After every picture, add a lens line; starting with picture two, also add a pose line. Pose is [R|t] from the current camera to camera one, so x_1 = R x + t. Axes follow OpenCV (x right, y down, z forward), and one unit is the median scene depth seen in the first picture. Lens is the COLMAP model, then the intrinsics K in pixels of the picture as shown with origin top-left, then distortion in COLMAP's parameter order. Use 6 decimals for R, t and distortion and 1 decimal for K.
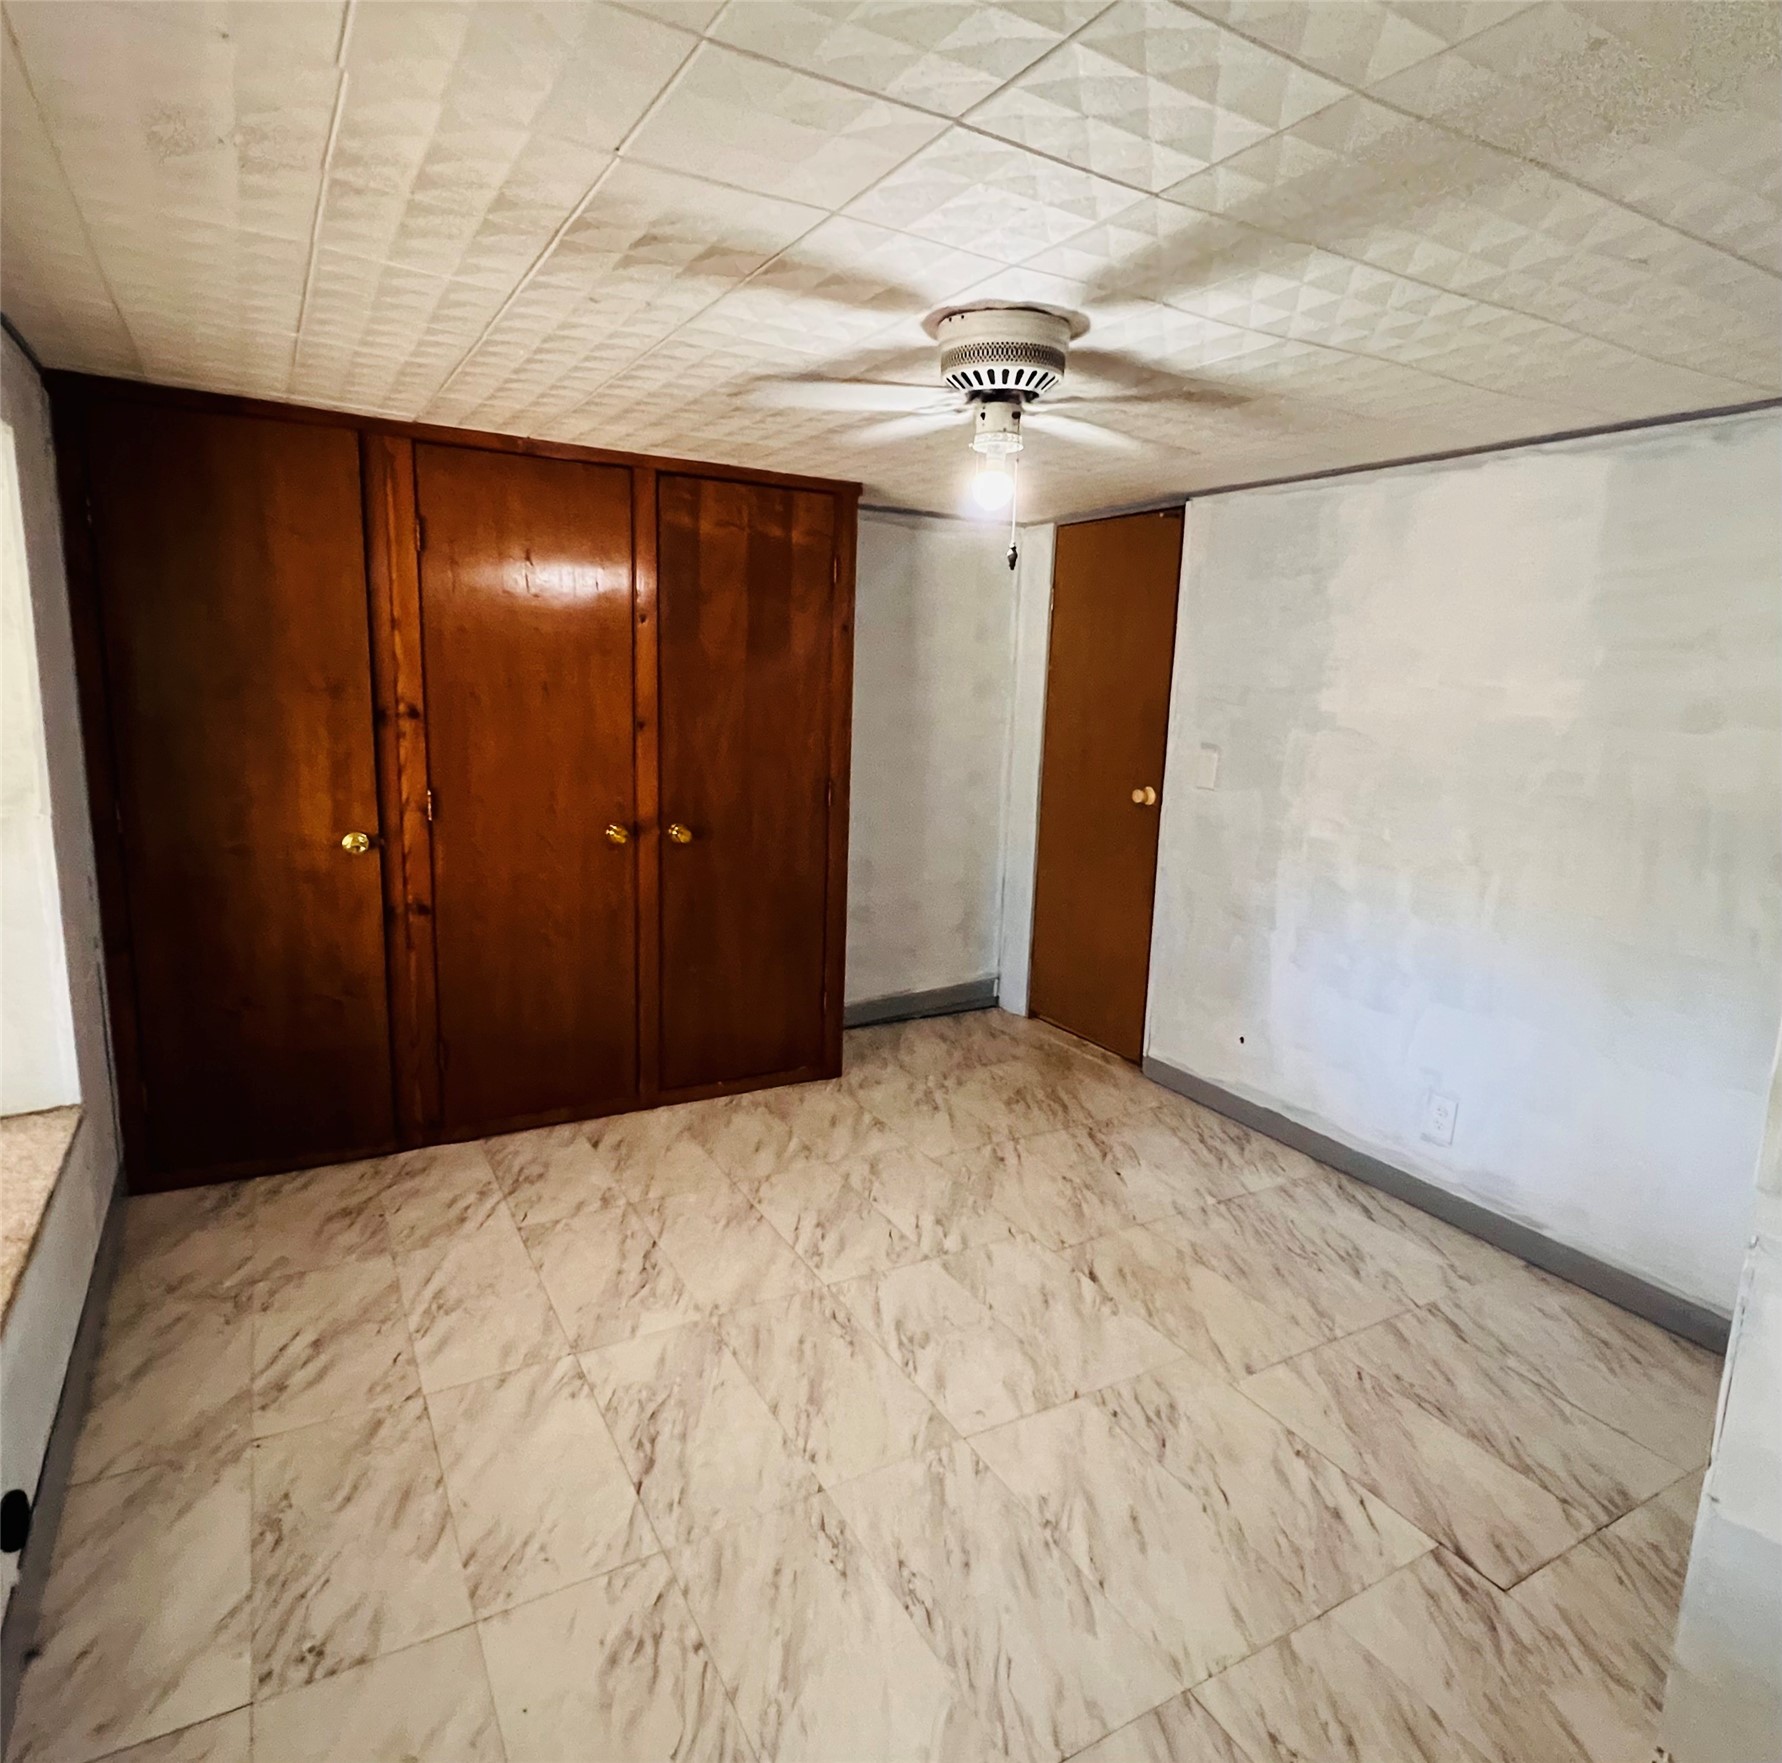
lens RADIAL K [[1101.9, 0, 891.6], [0, 1101.9, 872.5], [0, 0, 1]] dist [0.001162, -0.000564]
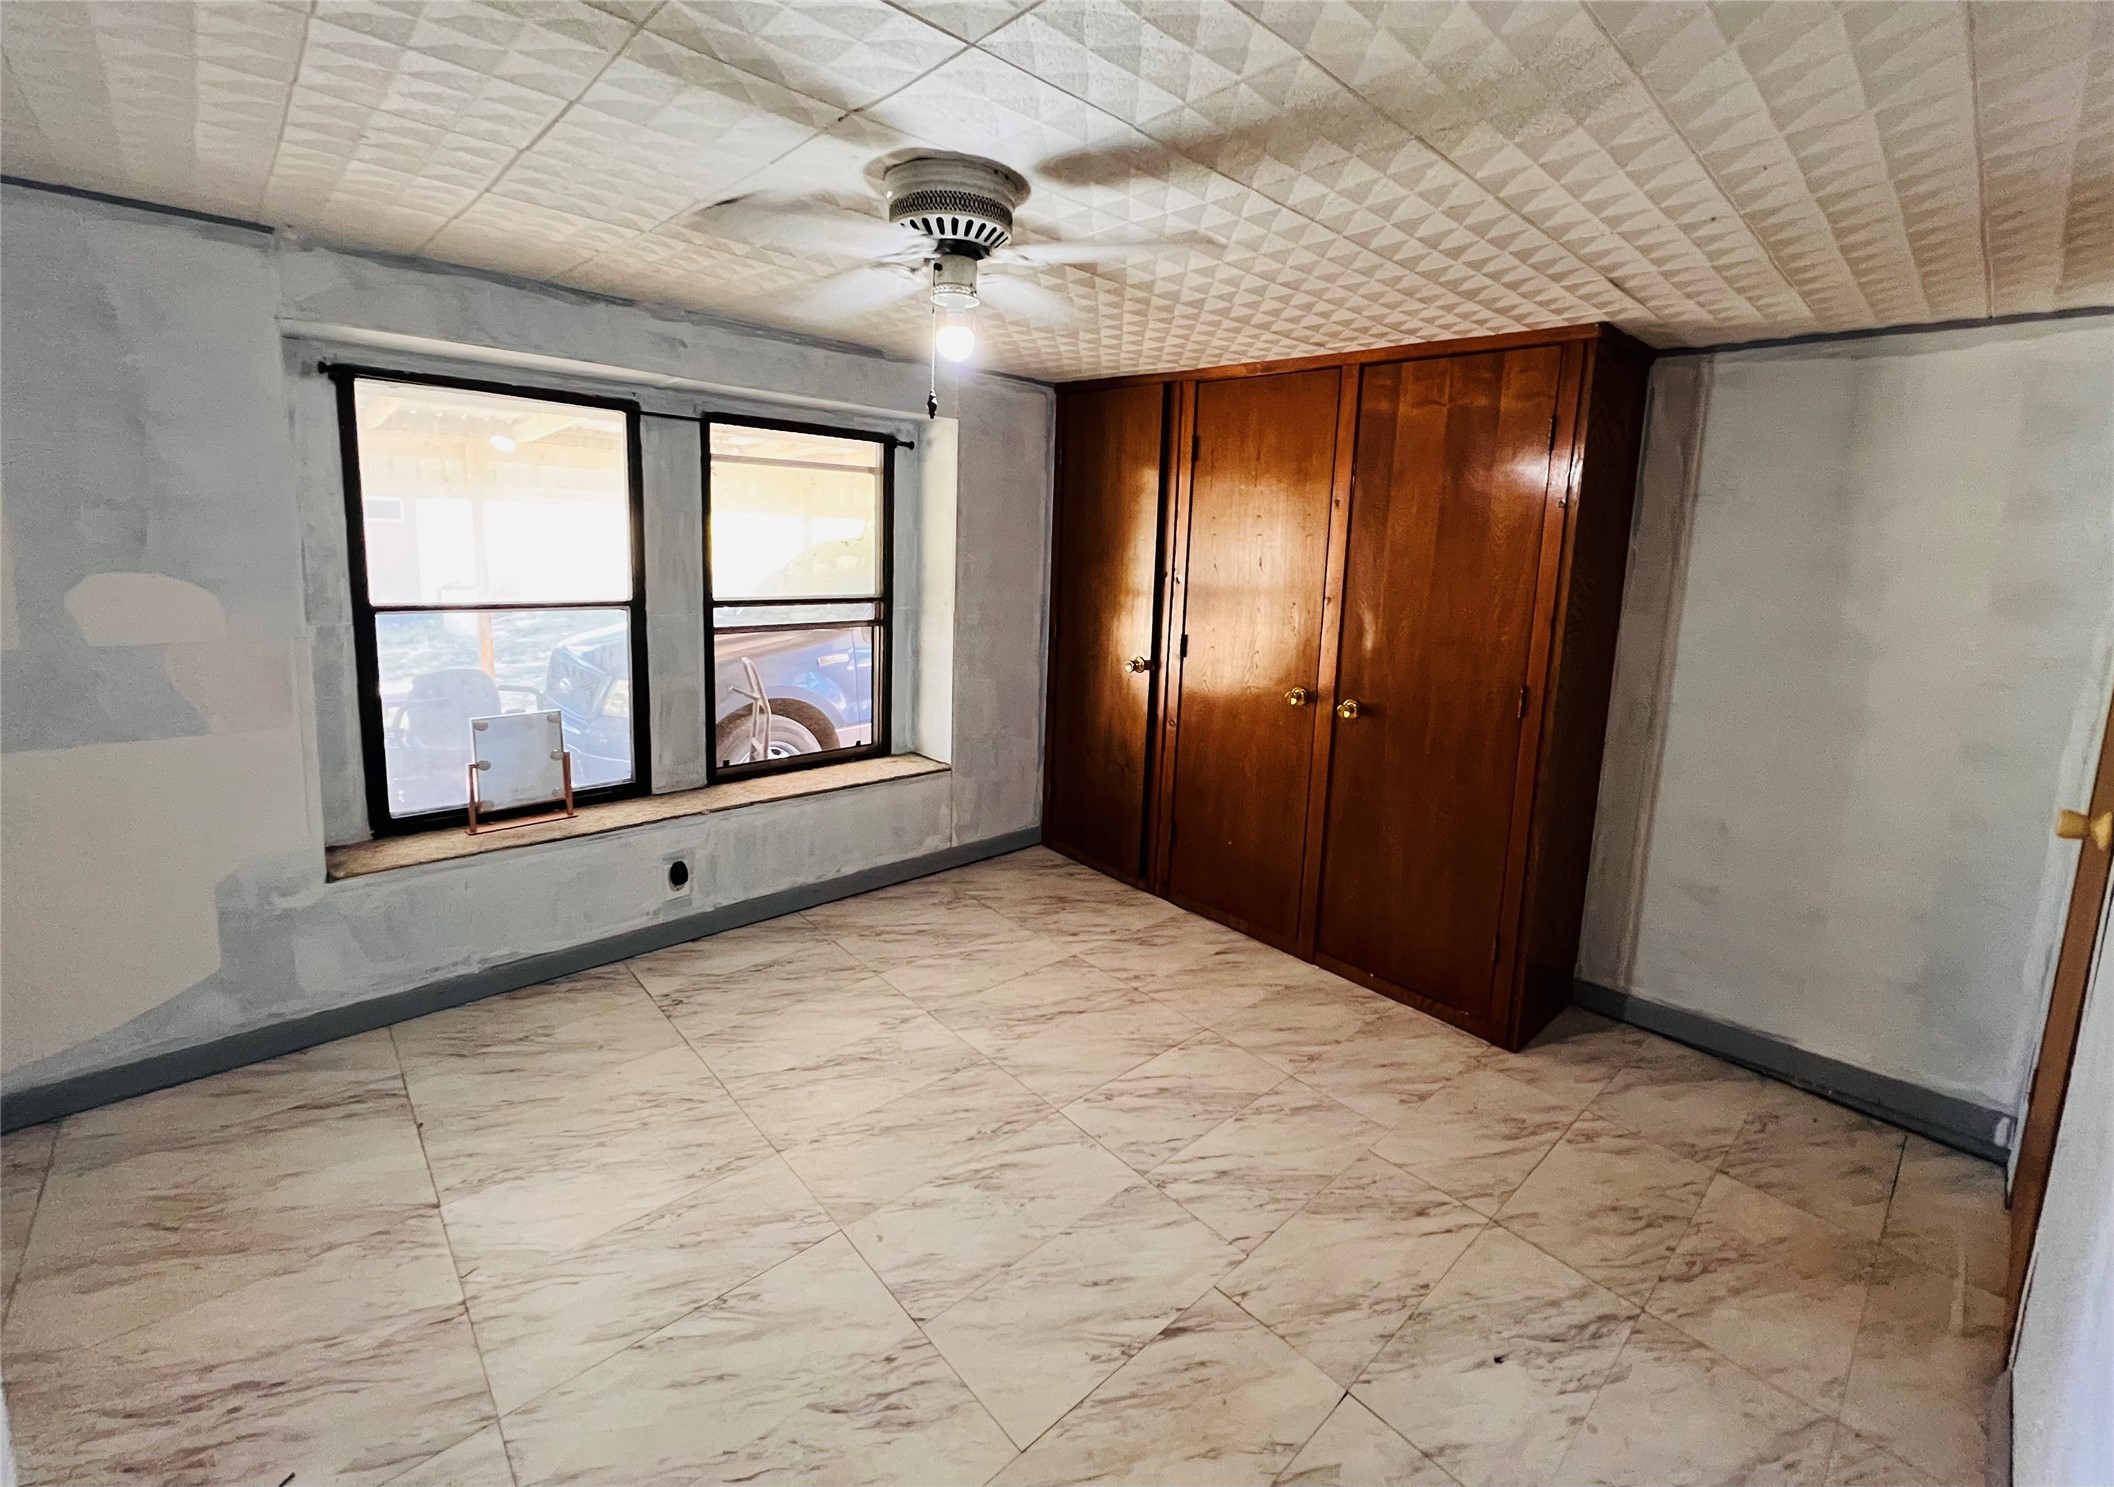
lens RADIAL K [[886.0, 0, 1092.4], [0, 886.0, 674.9], [0, 0, 1]] dist [0.001697, 0.001030]
pose [[0.242701, 0.132414, -0.961022, 0.628098], [-0.214260, 0.973493, 0.080023, -0.095849], [0.946144, 0.186487, 0.264639, 0.640477]]
